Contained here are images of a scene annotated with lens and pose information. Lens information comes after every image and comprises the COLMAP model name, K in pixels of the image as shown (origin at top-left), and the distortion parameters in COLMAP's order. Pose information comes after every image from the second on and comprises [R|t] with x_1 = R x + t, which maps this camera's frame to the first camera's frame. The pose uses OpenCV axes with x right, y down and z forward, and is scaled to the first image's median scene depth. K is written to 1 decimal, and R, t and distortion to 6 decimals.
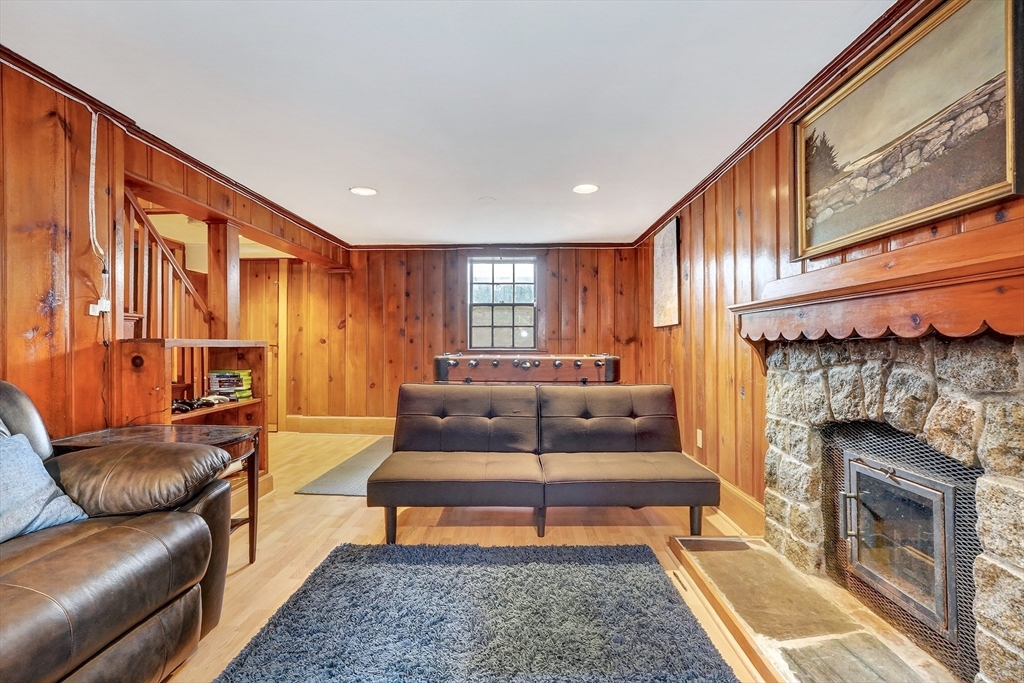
lens RADIAL K [[440.2, 0, 513.9], [0, 440.2, 346.6], [0, 0, 1]] dist [-0.000641, 0.000208]
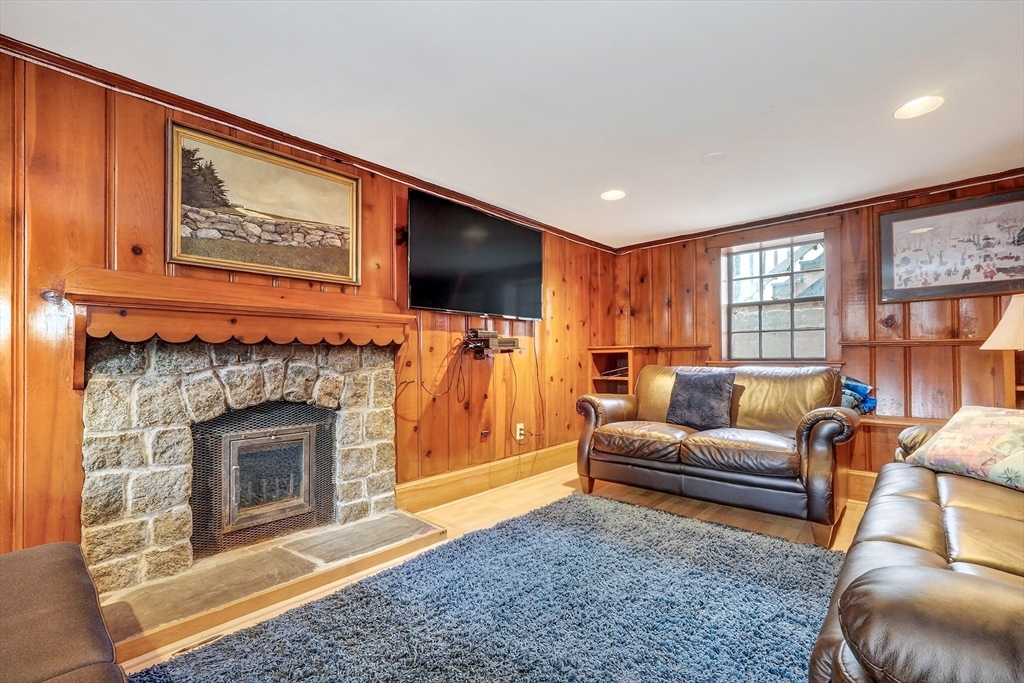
lens RADIAL K [[440.2, 0, 513.9], [0, 440.2, 346.6], [0, 0, 1]] dist [-0.000641, 0.000208]
pose [[-0.747707, 0.014592, 0.663868, -0.727138], [0.005643, 0.999862, -0.015621, 0.016738], [-0.664005, -0.007934, -0.747686, 1.533904]]
